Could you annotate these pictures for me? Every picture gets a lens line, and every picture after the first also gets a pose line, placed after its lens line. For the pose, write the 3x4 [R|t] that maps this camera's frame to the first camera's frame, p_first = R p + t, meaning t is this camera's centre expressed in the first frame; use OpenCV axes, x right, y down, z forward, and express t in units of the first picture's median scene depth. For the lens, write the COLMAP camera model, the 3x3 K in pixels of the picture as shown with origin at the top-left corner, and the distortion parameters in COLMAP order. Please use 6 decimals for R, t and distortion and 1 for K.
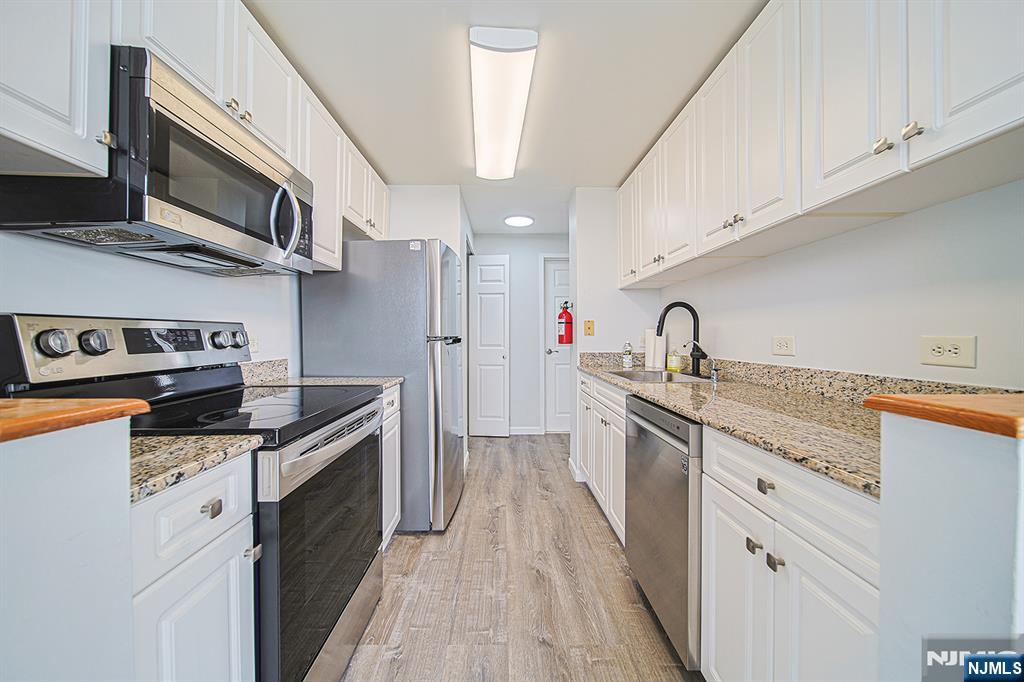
lens RADIAL K [[383.8, 0, 511.1], [0, 383.8, 338.8], [0, 0, 1]] dist [0.002874, -0.002144]
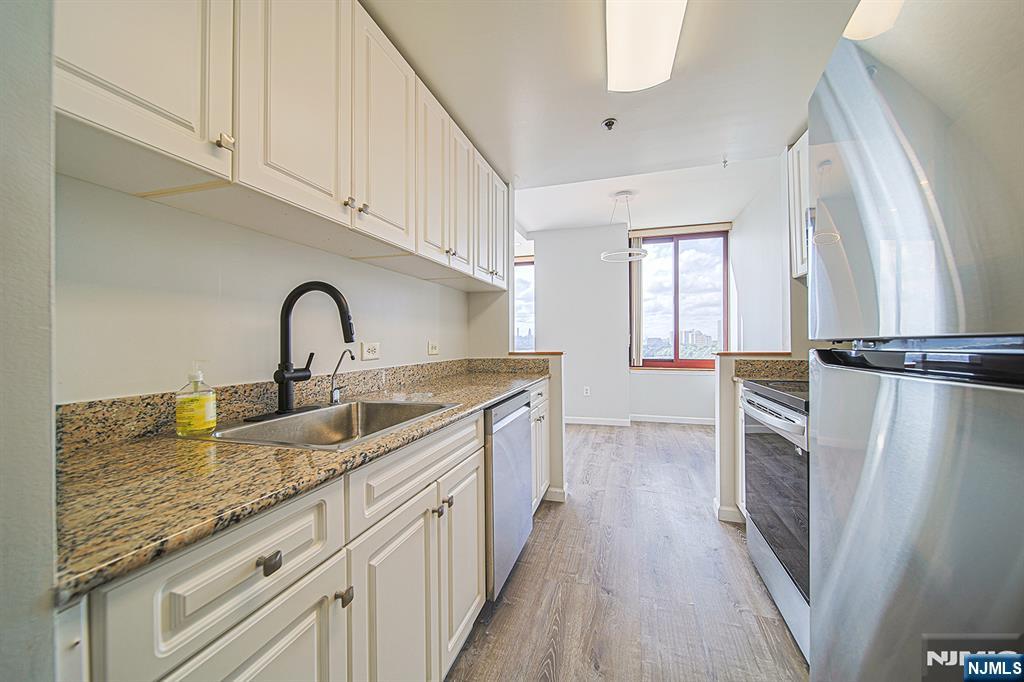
lens RADIAL K [[383.8, 0, 515.3], [0, 383.8, 336.3], [0, 0, 1]] dist [0.002874, -0.002144]
pose [[-0.951883, 0.013416, 0.306168, -0.018411], [0.012094, 0.999908, -0.006217, -0.014359], [-0.306223, -0.002215, -0.951957, 2.252968]]
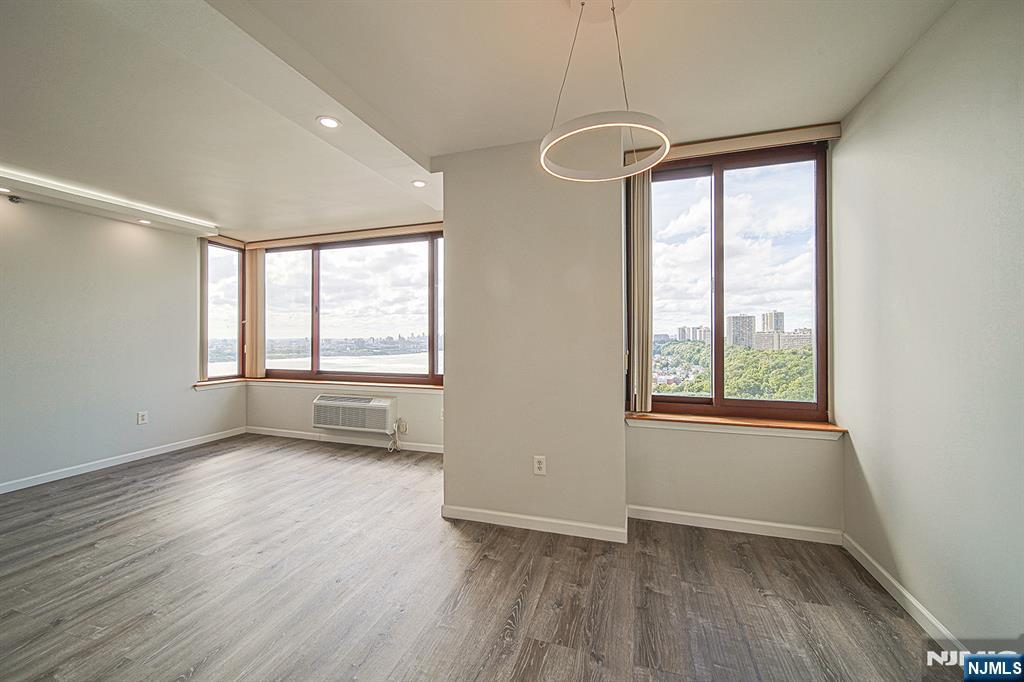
lens RADIAL K [[383.8, 0, 518.1], [0, 383.8, 336.0], [0, 0, 1]] dist [0.002874, -0.002144]
pose [[-0.951815, 0.001098, 0.306671, -0.002128], [0.003178, 0.999975, 0.006285, -0.124826], [-0.306656, 0.006957, -0.951795, 0.371502]]
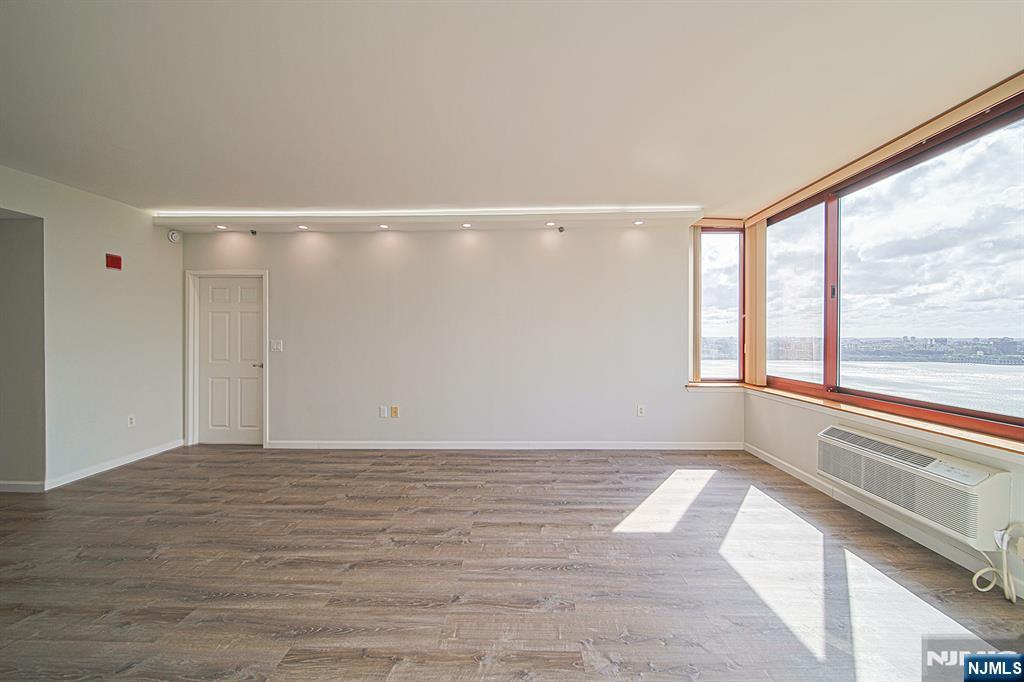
lens RADIAL K [[383.8, 0, 512.2], [0, 383.8, 339.8], [0, 0, 1]] dist [0.002874, -0.002144]
pose [[0.041901, -0.009934, 0.999072, 0.479344], [0.010294, 0.999902, 0.009511, -0.106446], [-0.999069, 0.009886, 0.041999, -0.601625]]
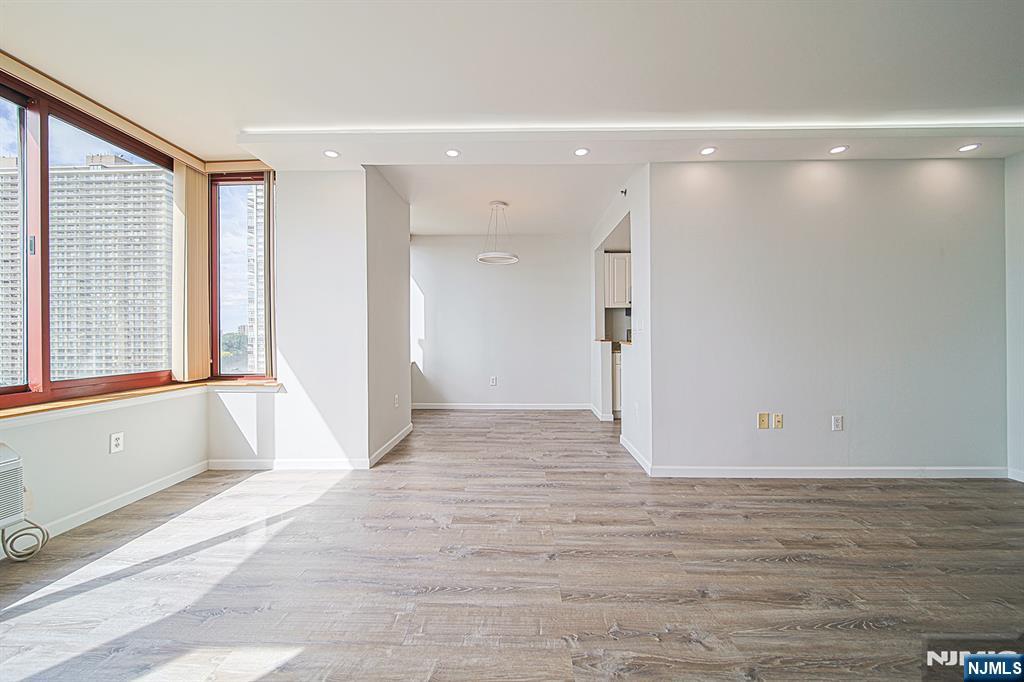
lens RADIAL K [[383.8, 0, 509.1], [0, 383.8, 331.3], [0, 0, 1]] dist [0.002874, -0.002144]
pose [[-0.038745, -0.010558, -0.999193, 3.167296], [-0.001550, 0.999944, -0.010506, 0.016974], [0.999248, 0.001141, -0.038759, -0.441525]]
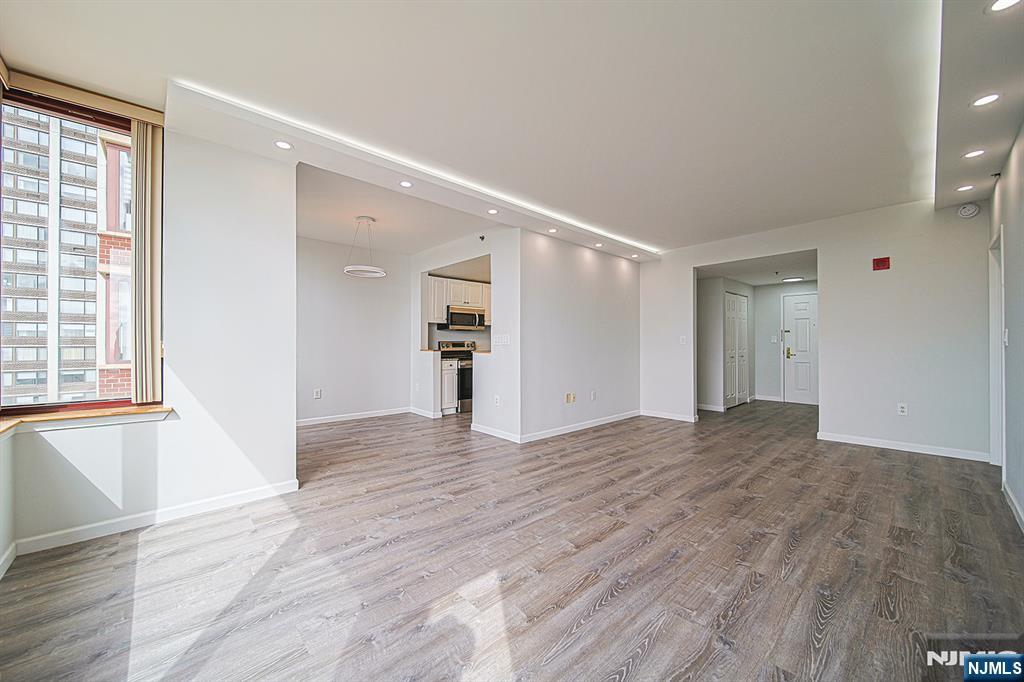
lens RADIAL K [[383.8, 0, 506.6], [0, 383.8, 342.2], [0, 0, 1]] dist [0.002874, -0.002144]
pose [[0.661339, -0.004941, -0.750071, 3.260392], [-0.005513, 0.999919, -0.011448, 0.016039], [0.750067, 0.011706, 0.661259, -1.873701]]
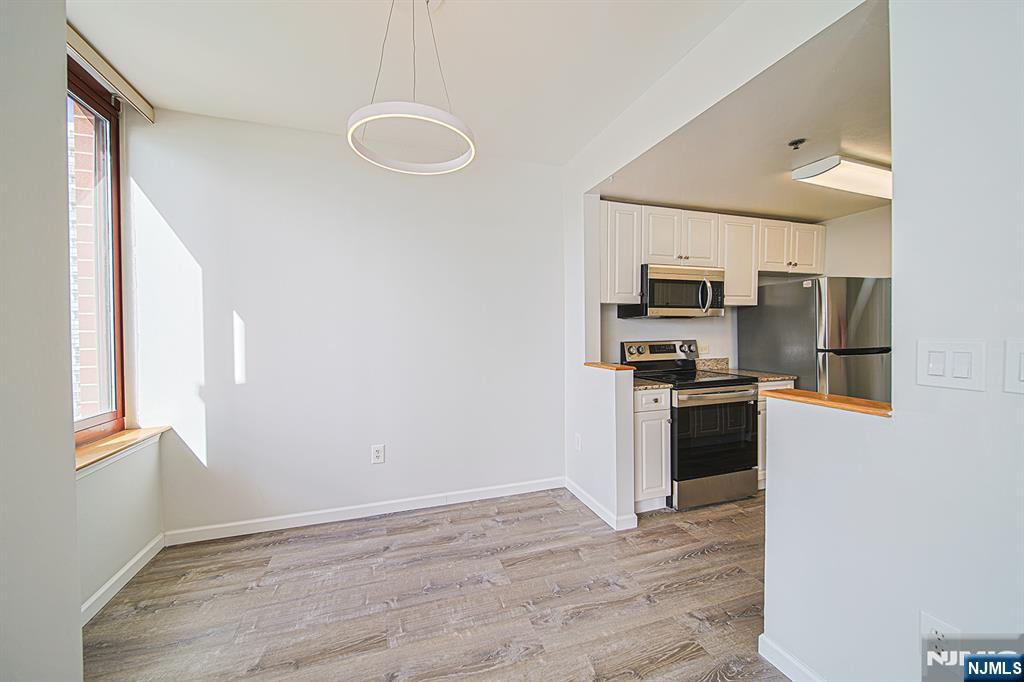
lens RADIAL K [[383.8, 0, 505.3], [0, 383.8, 335.5], [0, 0, 1]] dist [0.002874, -0.002144]
pose [[0.300459, 0.008585, -0.953756, 1.146168], [0.004910, 0.999932, 0.010547, -0.107307], [0.953782, -0.007852, 0.300397, -0.729303]]
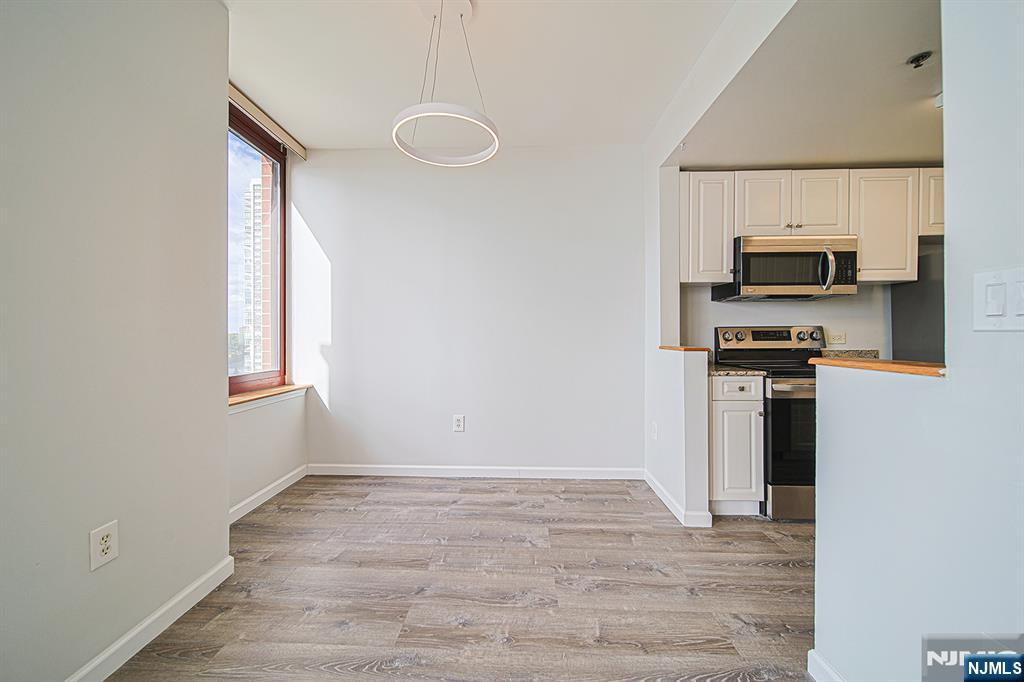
lens RADIAL K [[383.8, 0, 502.7], [0, 383.8, 335.1], [0, 0, 1]] dist [0.002874, -0.002144]
pose [[-0.053108, -0.003746, -0.998582, 1.281552], [-0.002562, 0.999990, -0.003615, 0.010619], [0.998585, 0.002366, -0.053117, -0.408345]]
